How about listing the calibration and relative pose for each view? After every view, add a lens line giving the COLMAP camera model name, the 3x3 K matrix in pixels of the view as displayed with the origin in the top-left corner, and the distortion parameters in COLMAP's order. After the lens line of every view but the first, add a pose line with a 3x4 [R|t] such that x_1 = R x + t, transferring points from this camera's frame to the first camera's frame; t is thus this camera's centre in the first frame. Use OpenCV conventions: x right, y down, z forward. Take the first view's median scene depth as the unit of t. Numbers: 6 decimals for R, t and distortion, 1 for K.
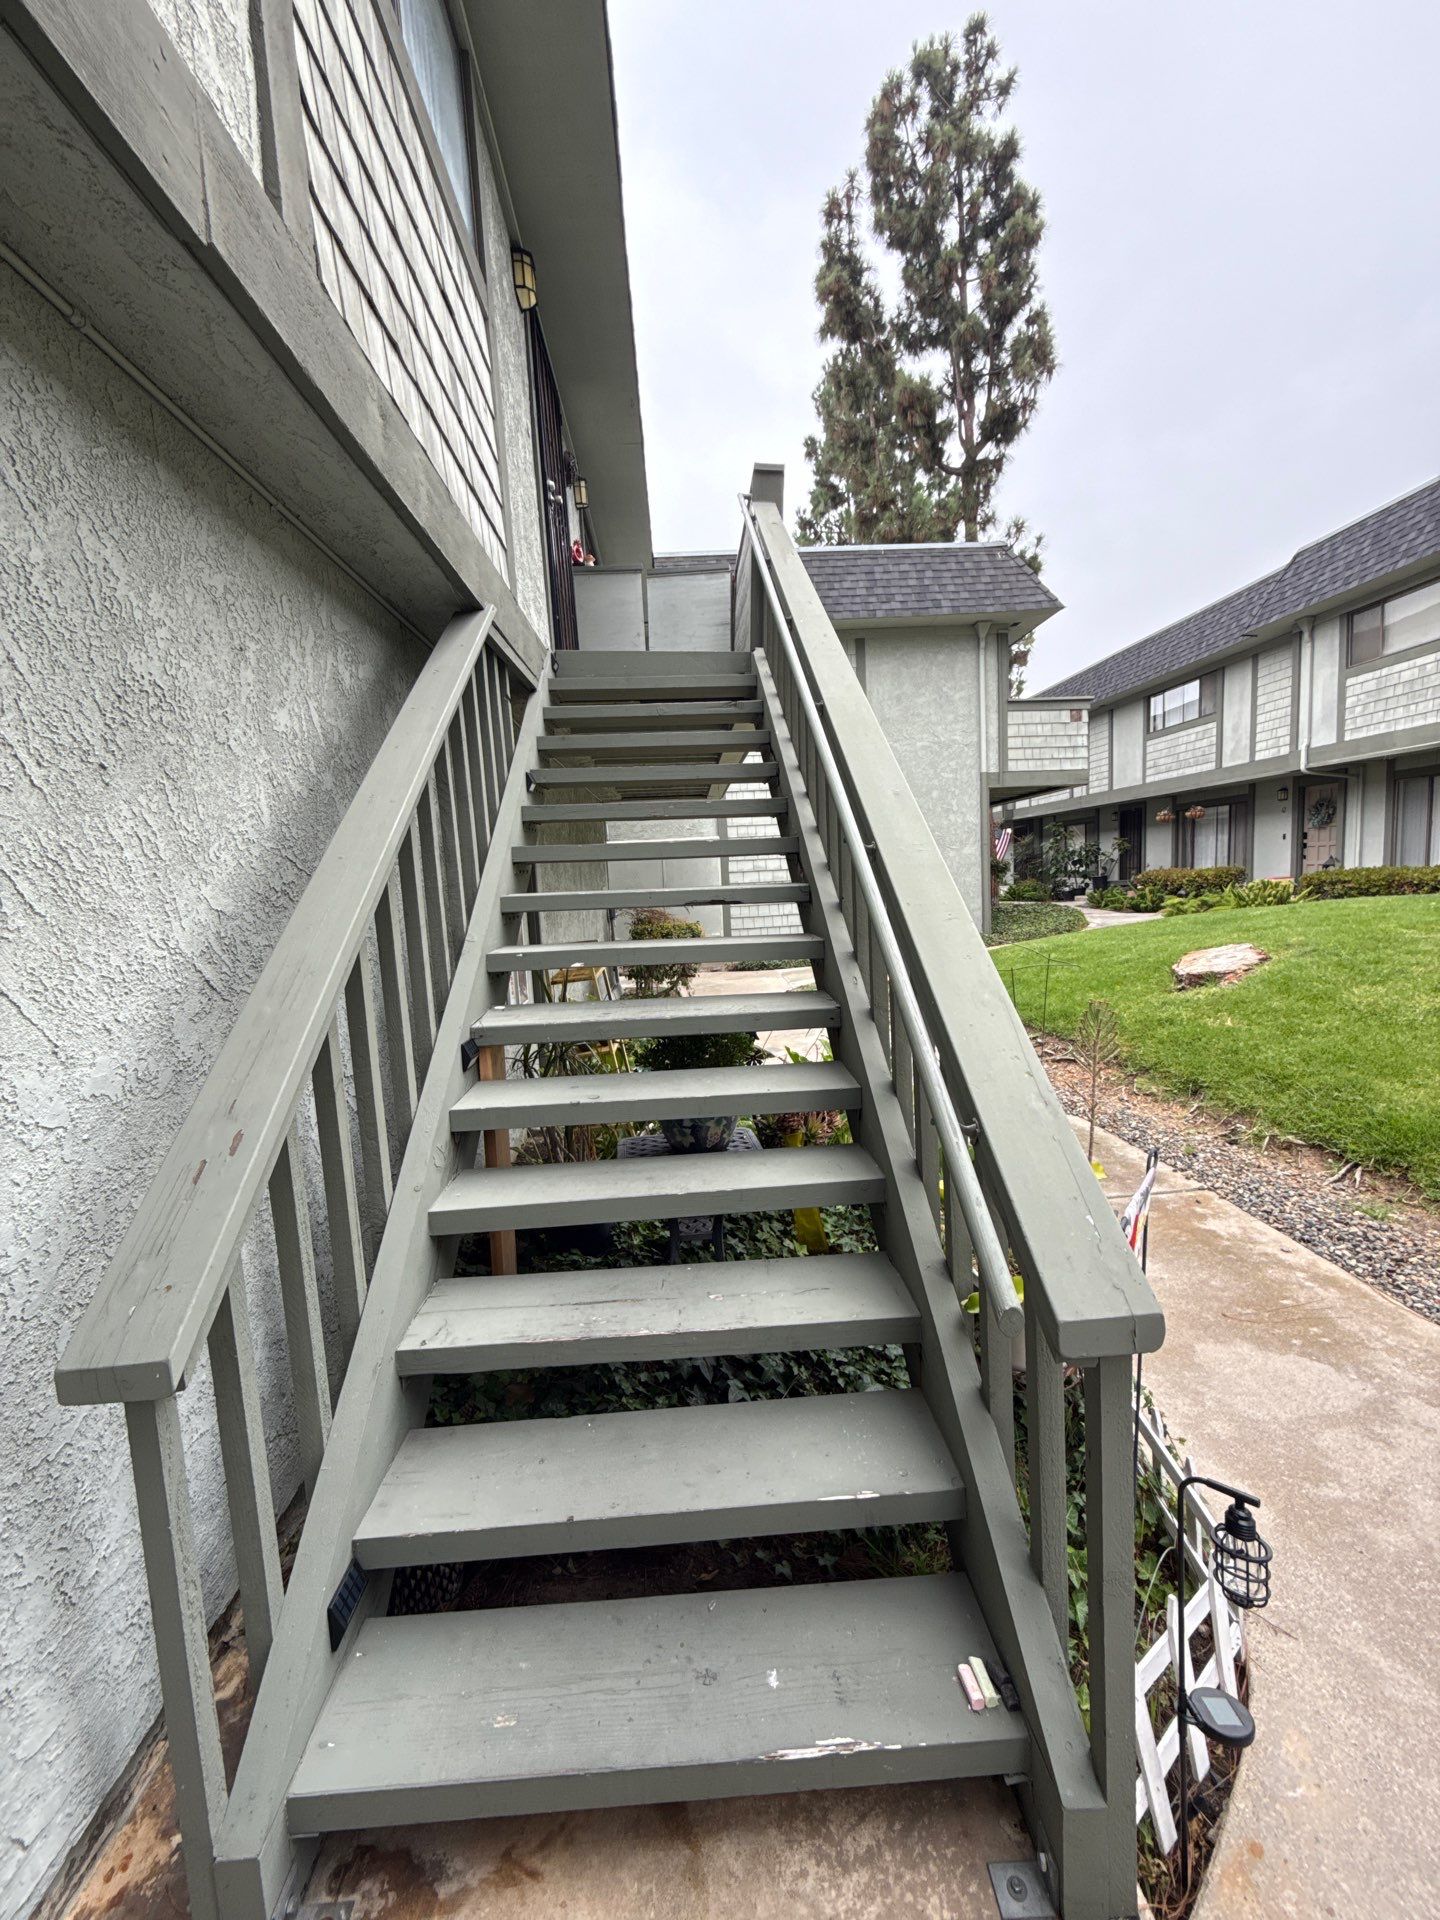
lens RADIAL K [[765.0, 0, 721.0], [0, 765.0, 963.2], [0, 0, 1]] dist [-0.000185, 0.000701]
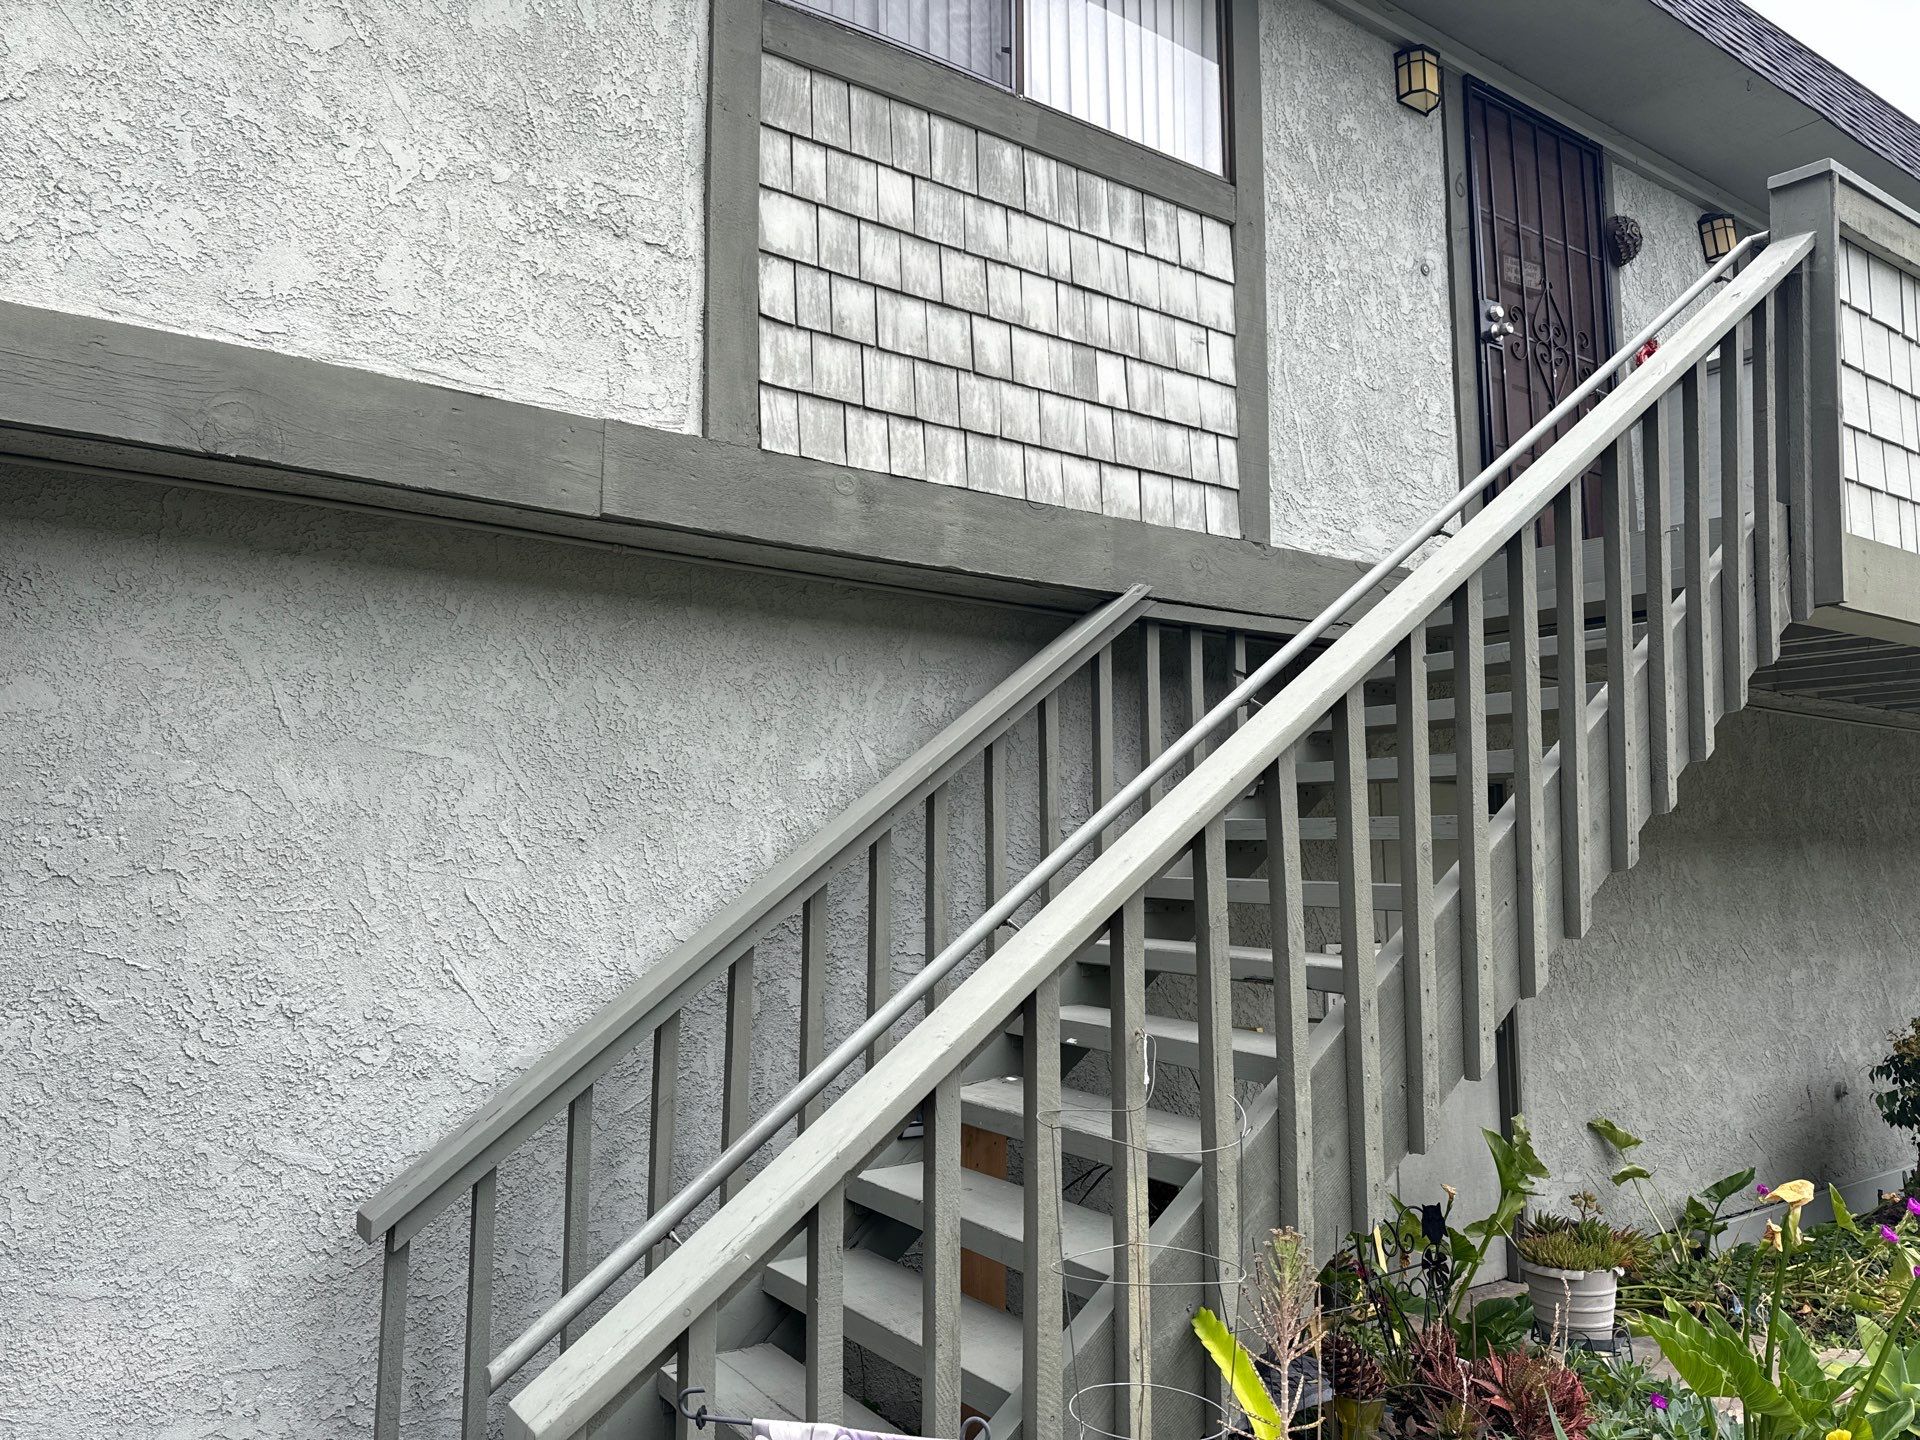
lens RADIAL K [[1334.5, 0, 965.9], [0, 1334.5, 721.9], [0, 0, 1]] dist [0.039274, -0.038659]
pose [[0.517376, -0.078012, -0.852195, 1.764861], [-0.105880, 0.982349, -0.154207, -0.162806], [0.849183, 0.170013, 0.499984, 0.311760]]
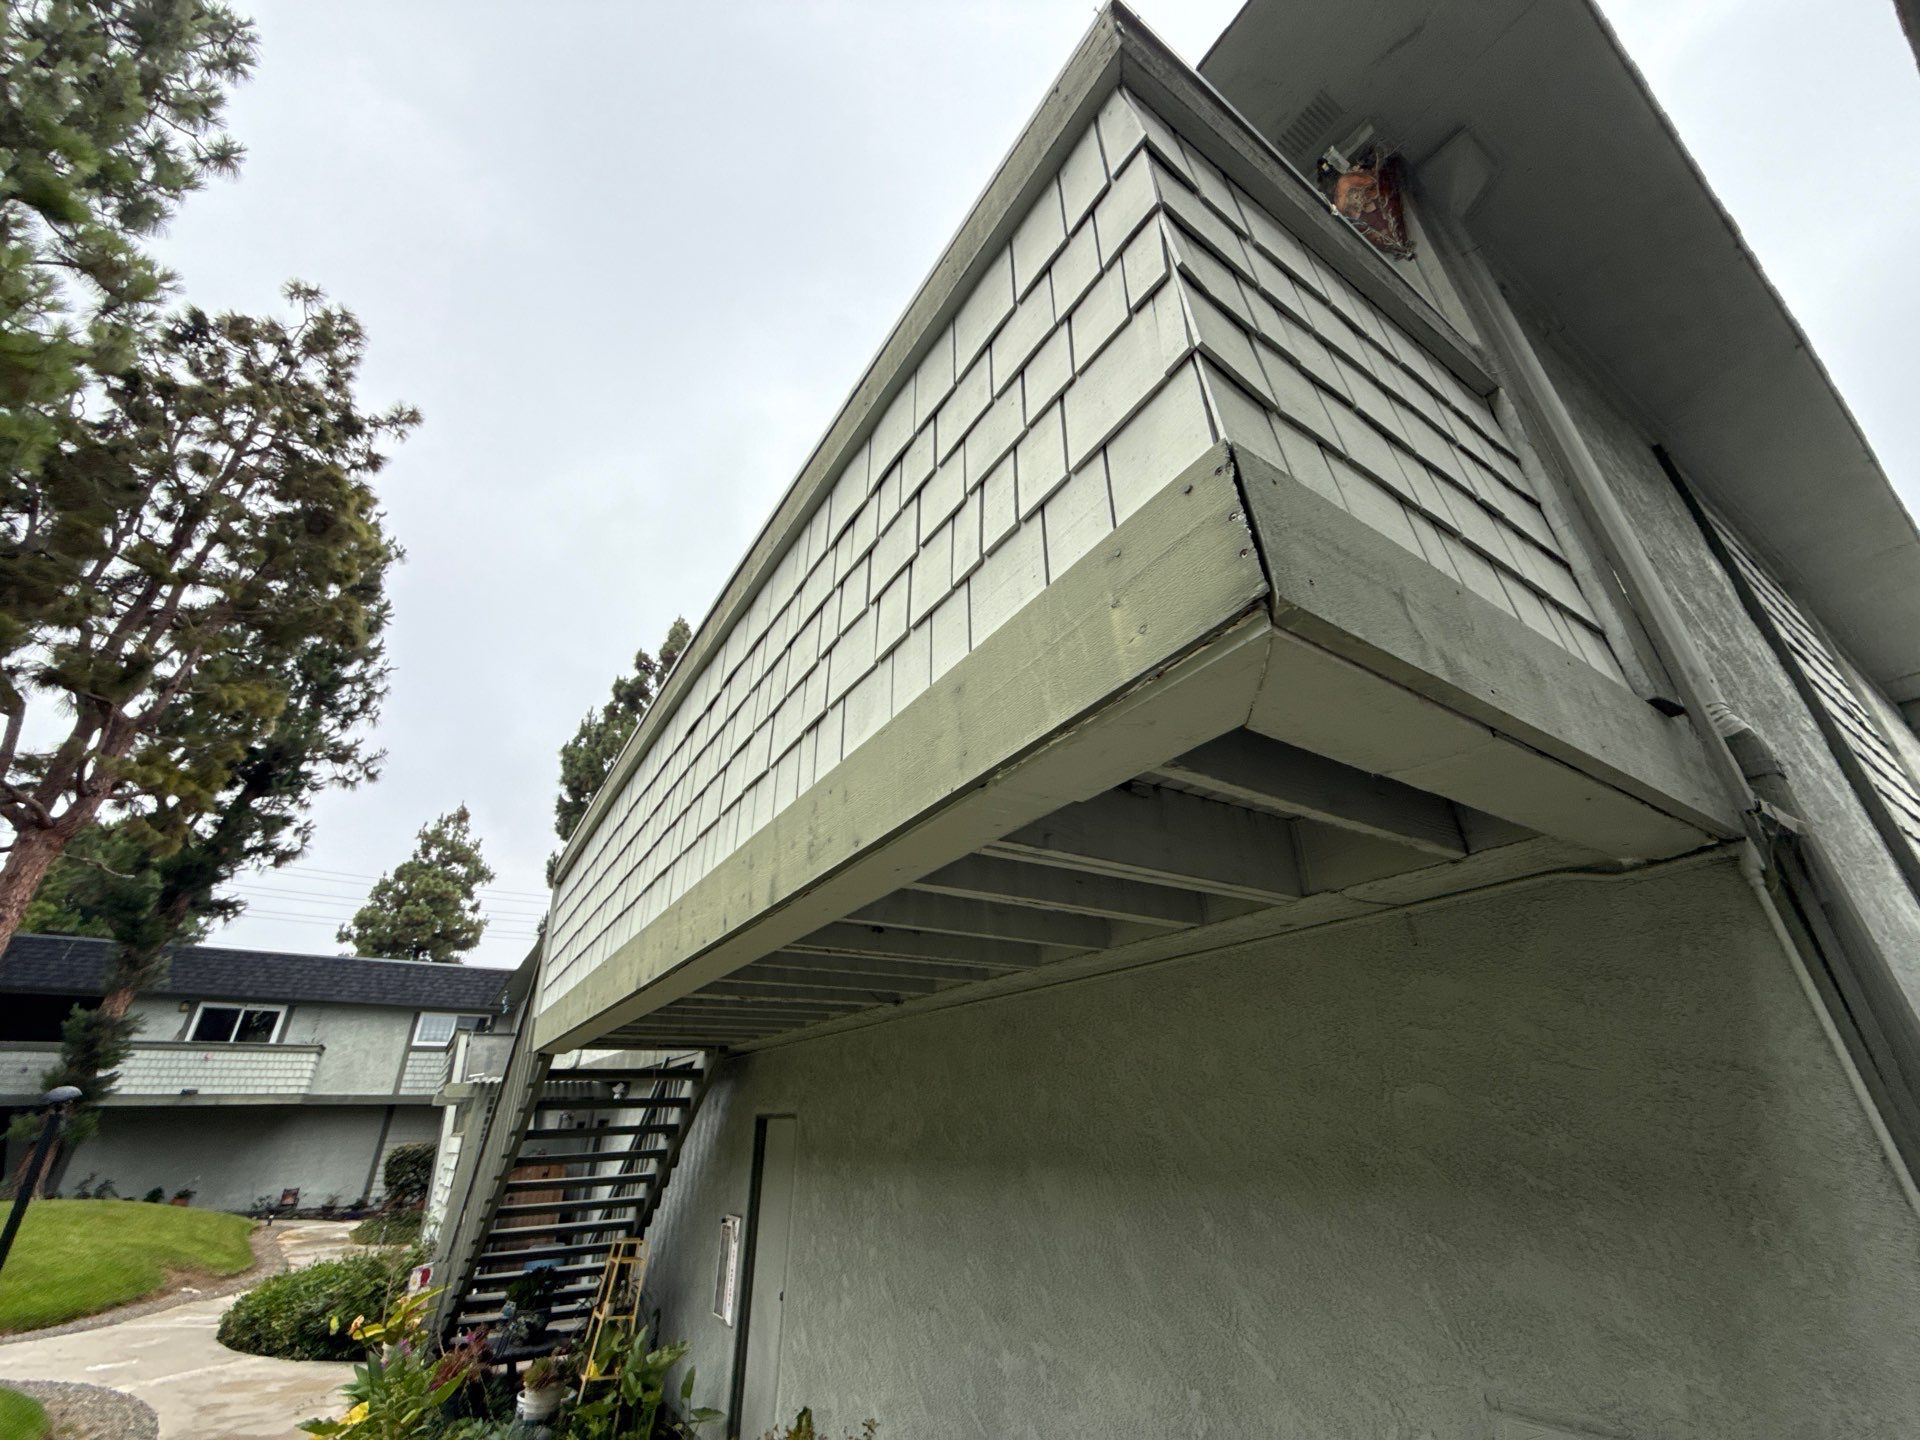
lens RADIAL K [[765.0, 0, 959.4], [0, 765.0, 713.5], [0, 0, 1]] dist [-0.000185, 0.000701]
pose [[-0.862757, -0.213321, -0.458415, 0.447710], [-0.031359, 0.927472, -0.372574, -1.365726], [0.504645, -0.307066, -0.806873, 8.676812]]
